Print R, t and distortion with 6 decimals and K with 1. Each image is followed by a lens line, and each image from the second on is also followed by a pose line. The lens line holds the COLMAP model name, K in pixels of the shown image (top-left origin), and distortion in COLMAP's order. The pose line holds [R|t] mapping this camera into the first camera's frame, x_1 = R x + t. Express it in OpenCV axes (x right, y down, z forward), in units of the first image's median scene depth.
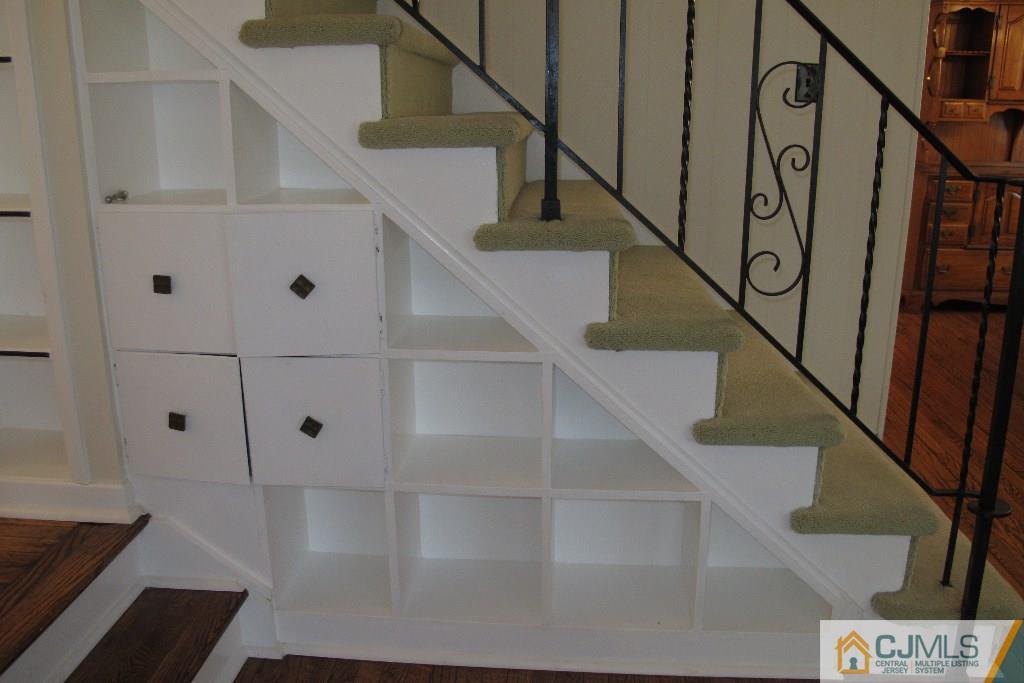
lens RADIAL K [[861.2, 0, 510.6], [0, 861.2, 322.0], [0, 0, 1]] dist [-0.155815, 0.115605]
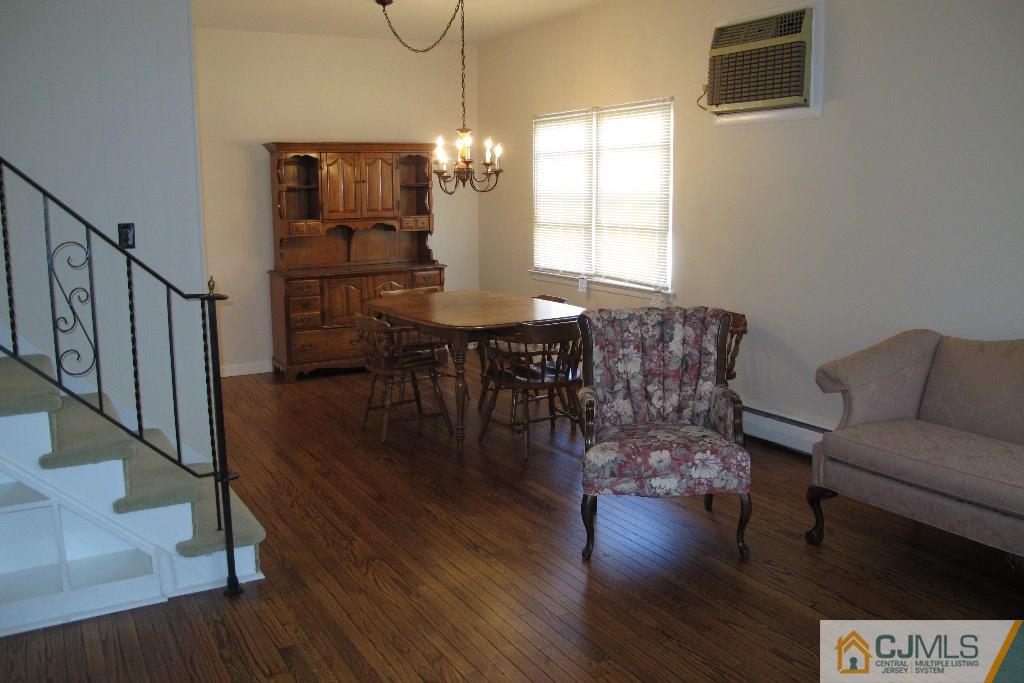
lens RADIAL K [[861.2, 0, 510.6], [0, 861.2, 322.0], [0, 0, 1]] dist [-0.155815, 0.115605]
pose [[0.826268, -0.092418, 0.555643, 0.099271], [0.154918, 0.985692, -0.066425, 0.102949], [-0.541554, 0.140964, 0.828763, -0.826291]]
